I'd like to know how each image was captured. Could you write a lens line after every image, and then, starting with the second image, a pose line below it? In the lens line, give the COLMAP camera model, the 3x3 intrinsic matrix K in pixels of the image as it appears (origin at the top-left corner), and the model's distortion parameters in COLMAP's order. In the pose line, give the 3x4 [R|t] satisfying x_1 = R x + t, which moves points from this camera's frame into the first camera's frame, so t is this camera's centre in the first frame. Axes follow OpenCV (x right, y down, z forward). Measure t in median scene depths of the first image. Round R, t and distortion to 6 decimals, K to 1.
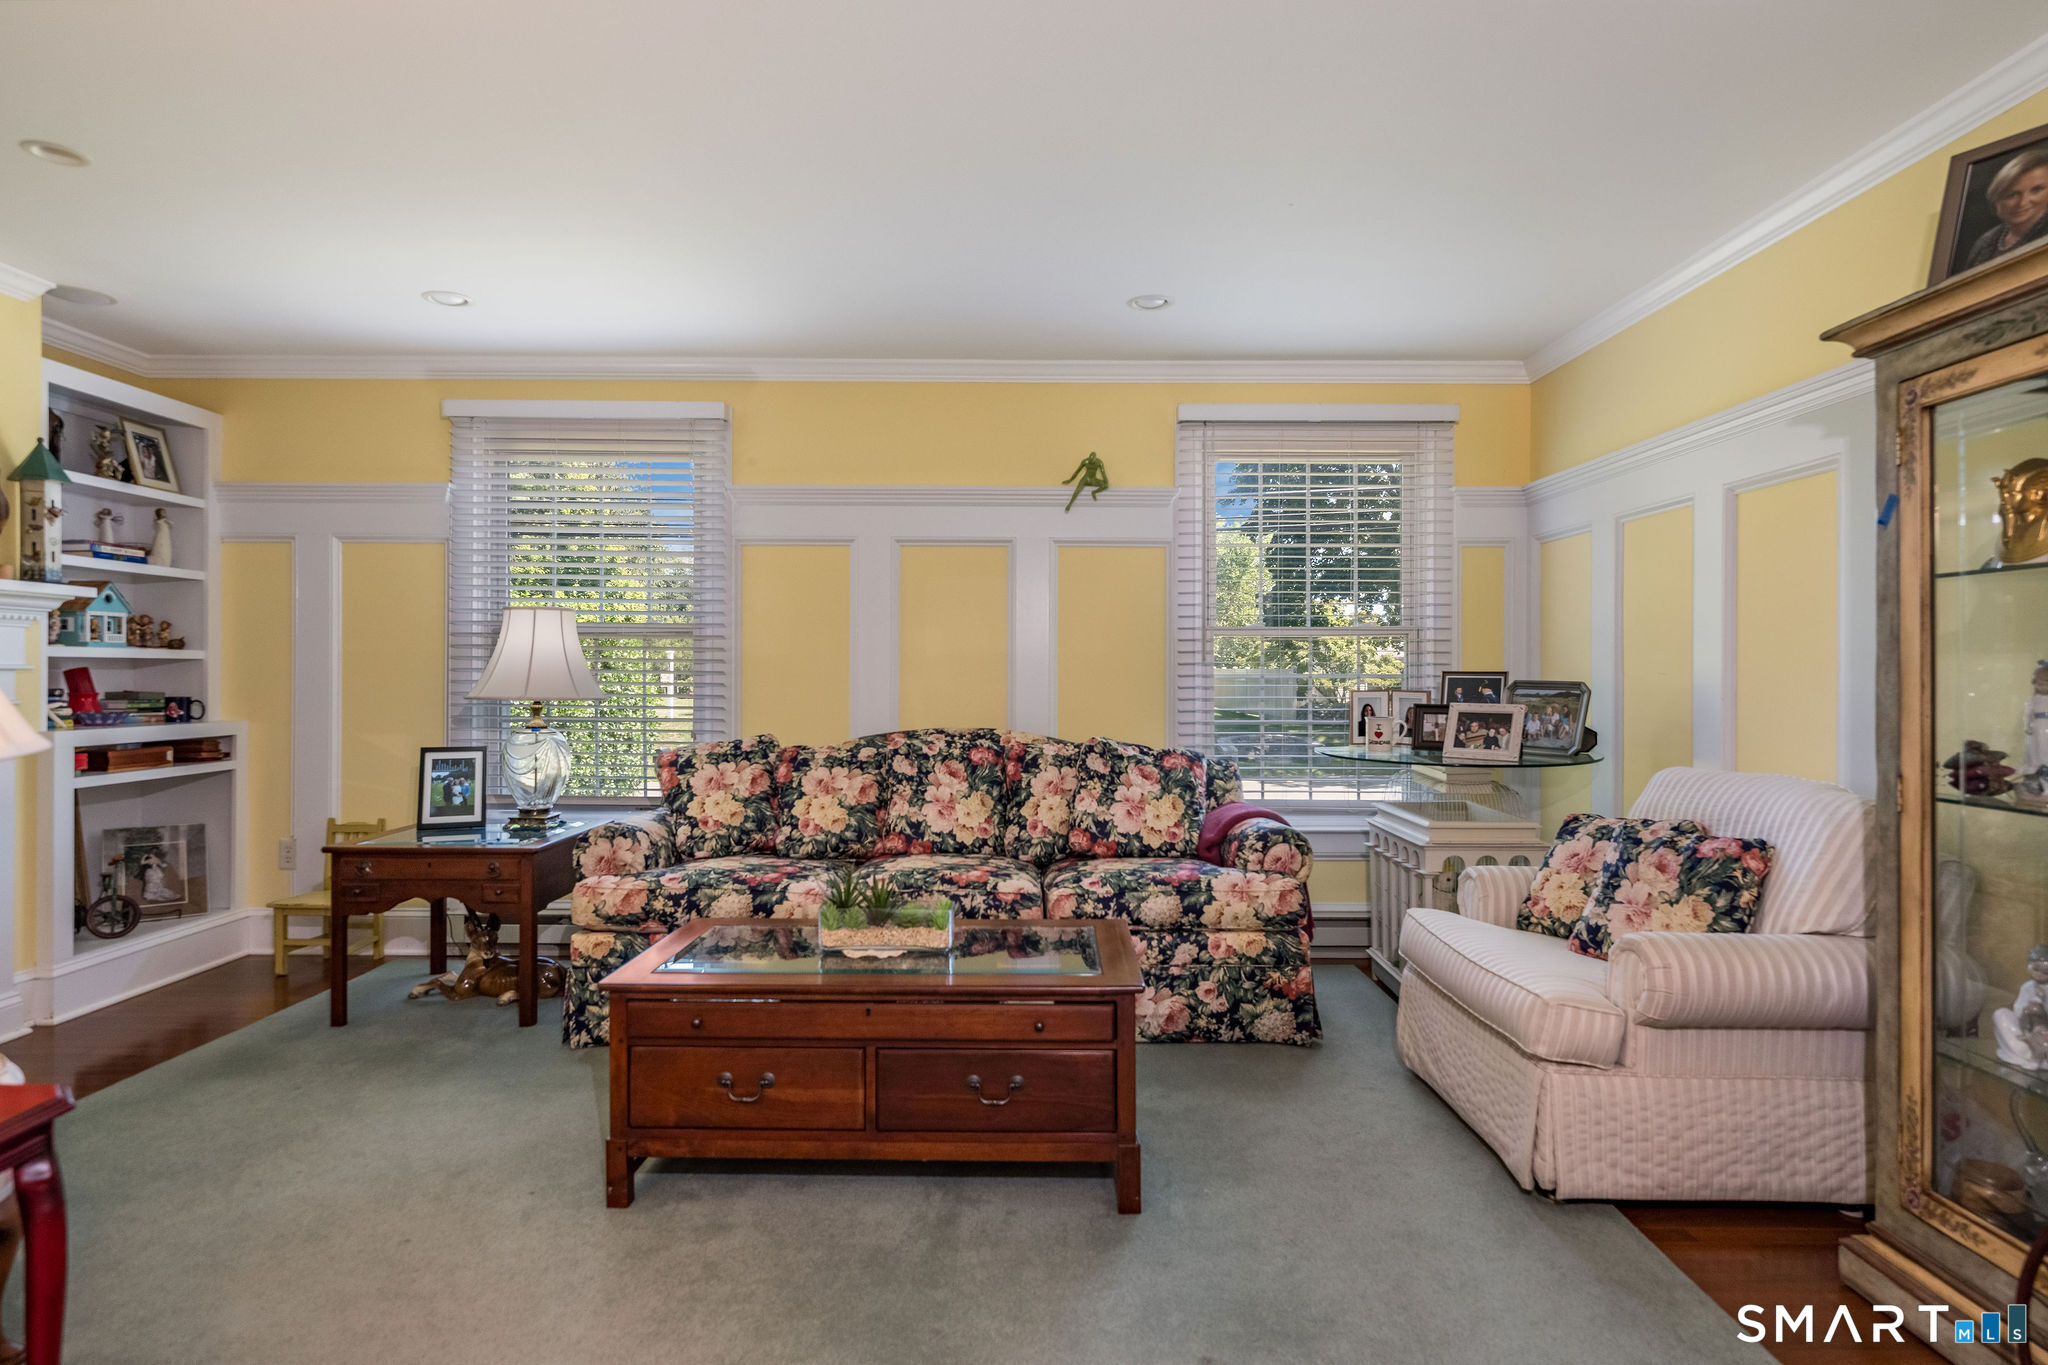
lens RADIAL K [[1106.4, 0, 976.3], [0, 1106.4, 676.7], [0, 0, 1]] dist [0.002956, -0.003600]
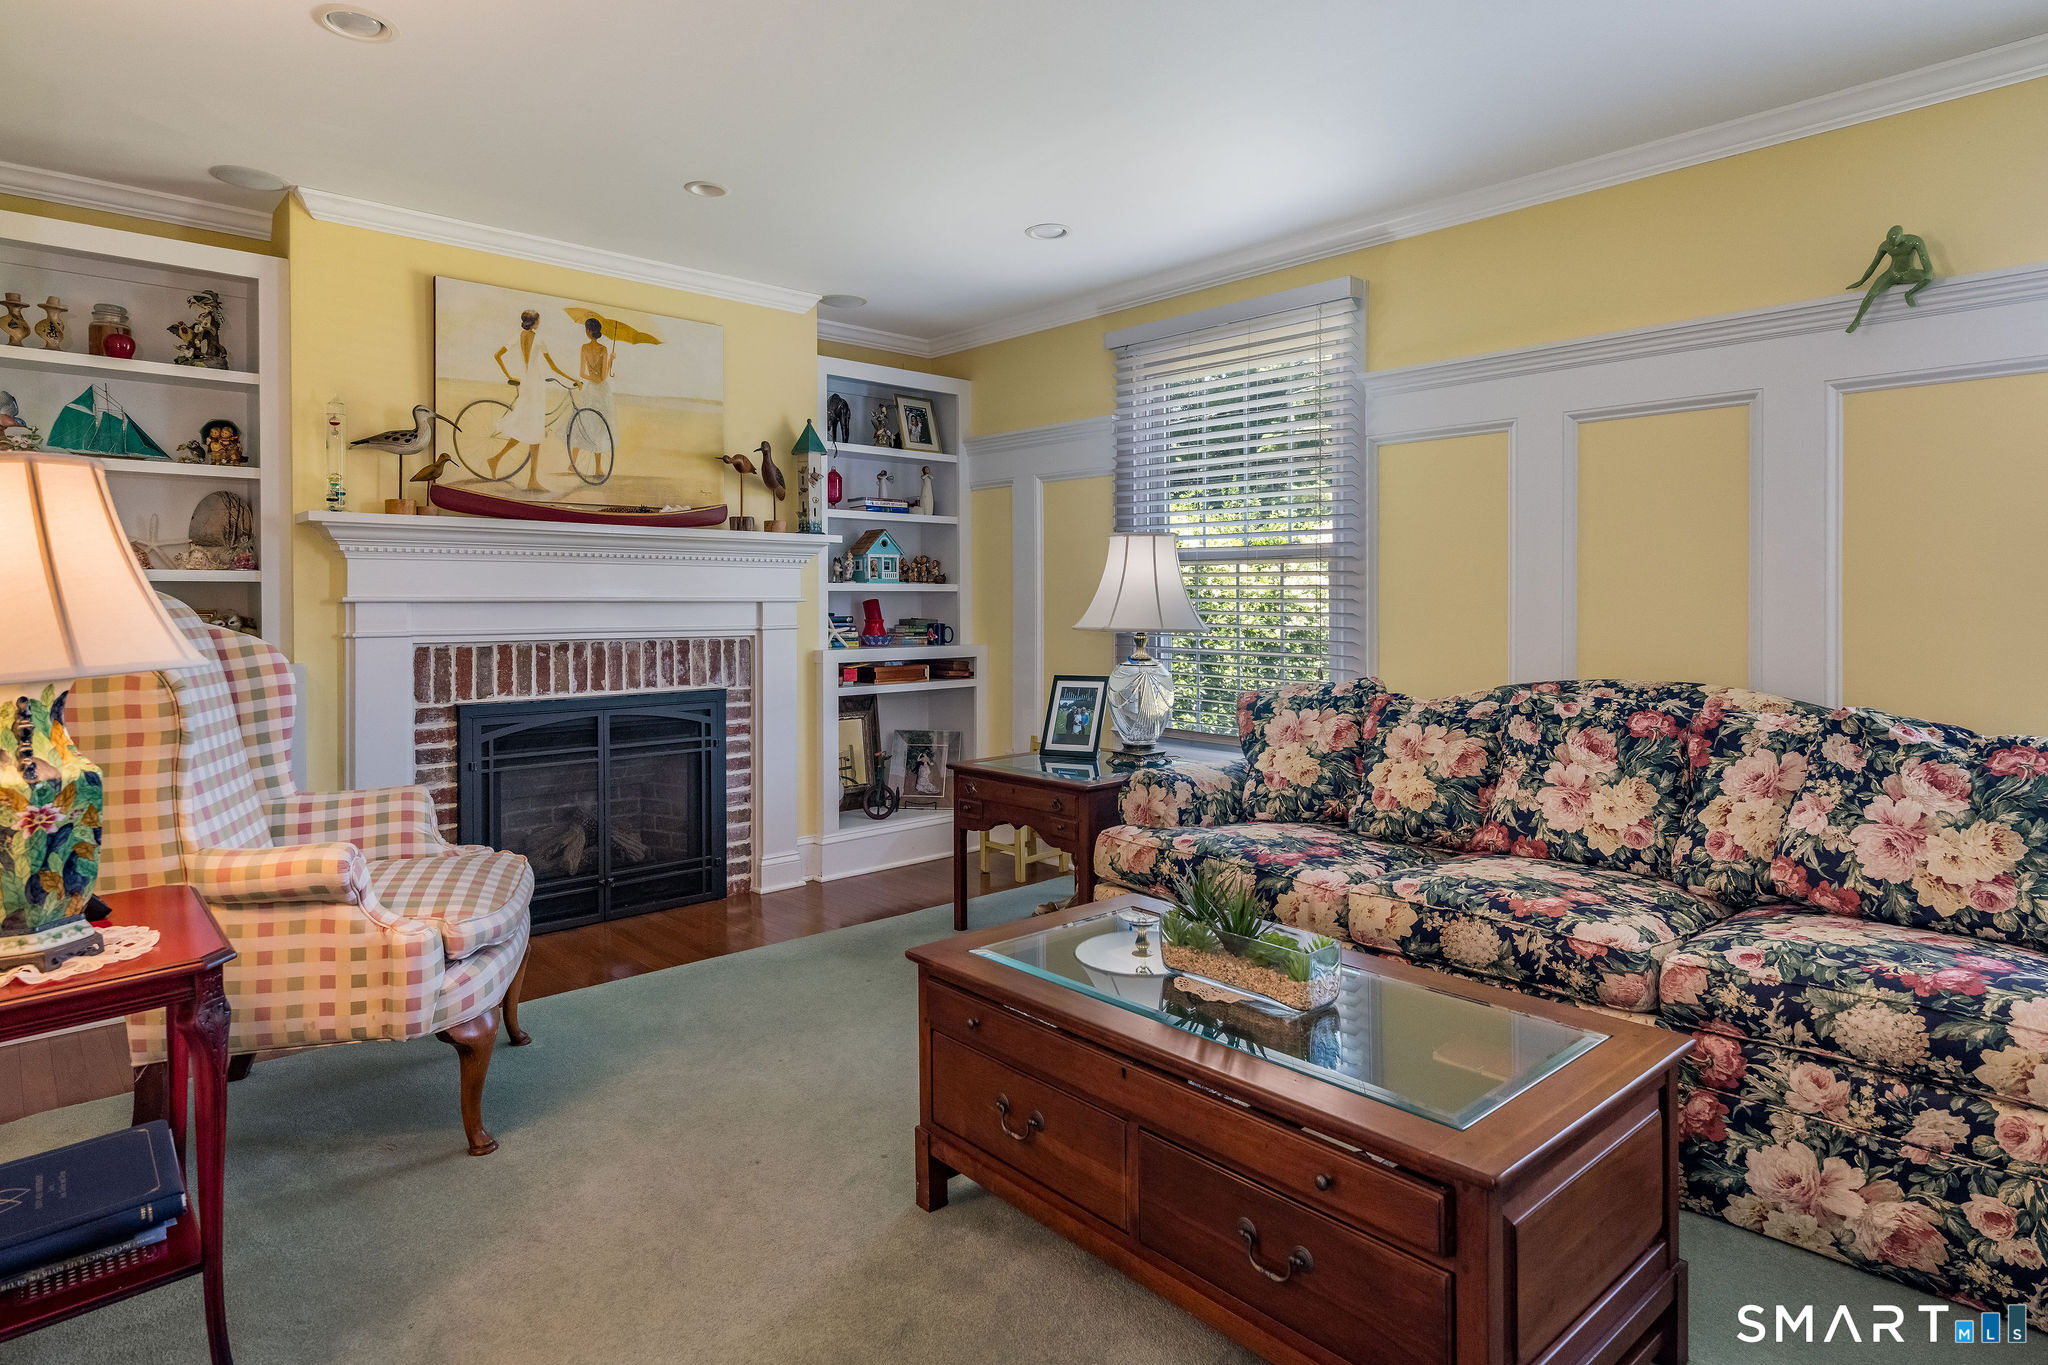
lens RADIAL K [[1106.4, 0, 1028.6], [0, 1106.4, 608.8], [0, 0, 1]] dist [0.002956, -0.003600]
pose [[0.695530, 0.000106, -0.718497, 0.231092], [0.003252, 0.999989, 0.003295, -0.001270], [0.718490, -0.004628, 0.695522, 0.278950]]
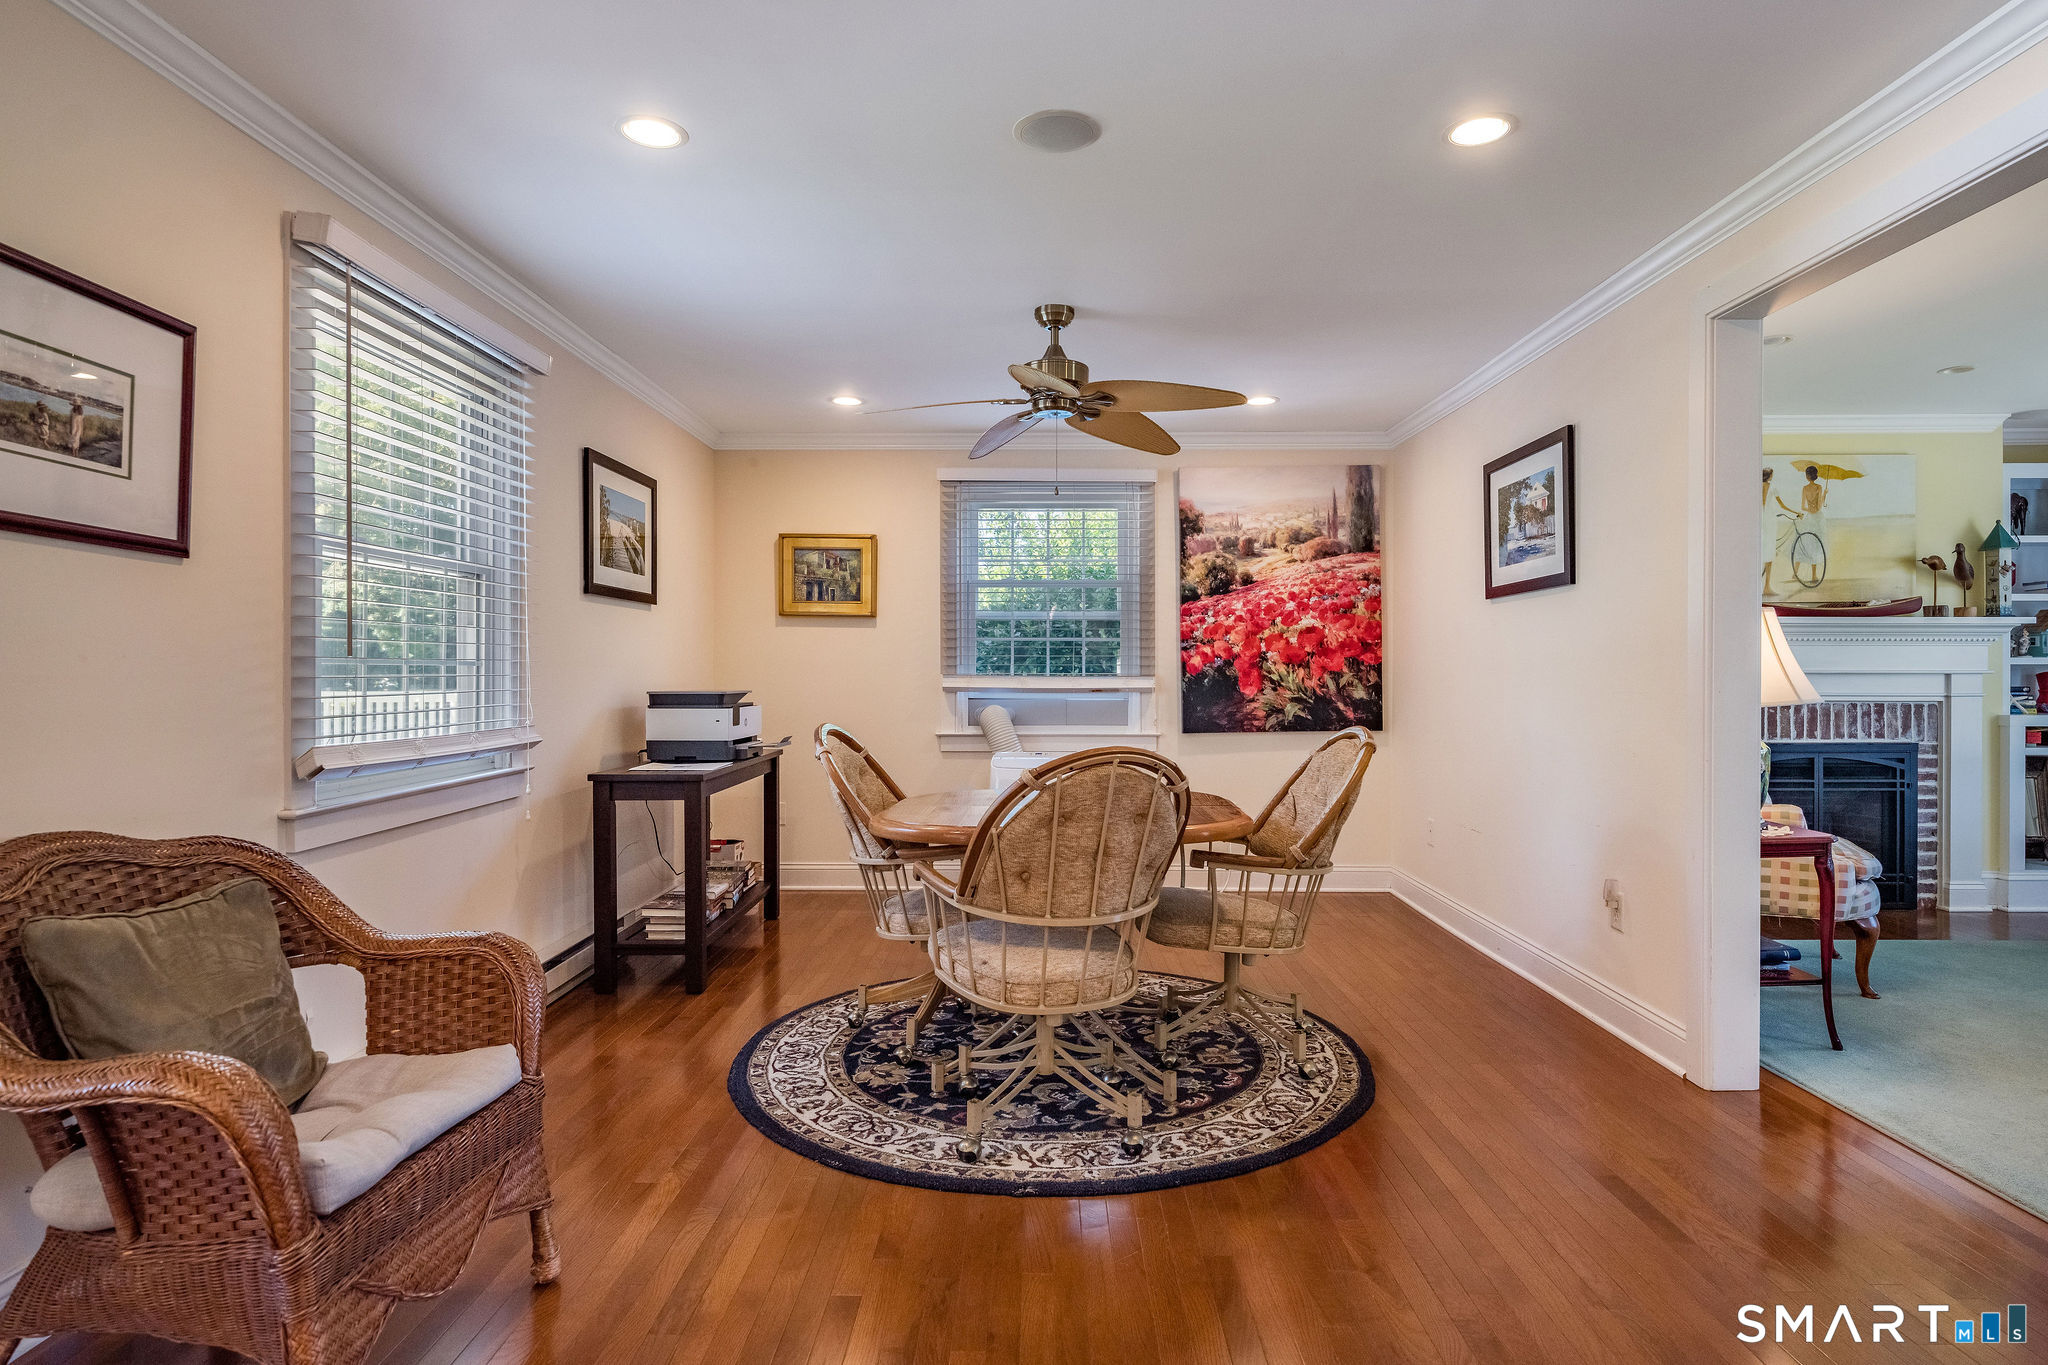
lens RADIAL K [[1106.4, 0, 1014.6], [0, 1106.4, 677.9], [0, 0, 1]] dist [0.002956, -0.003600]
pose [[0.008607, 0.000207, -0.999963, 0.619357], [-0.001376, 0.999999, 0.000195, 0.001105], [0.999962, 0.001374, 0.008608, -0.338096]]
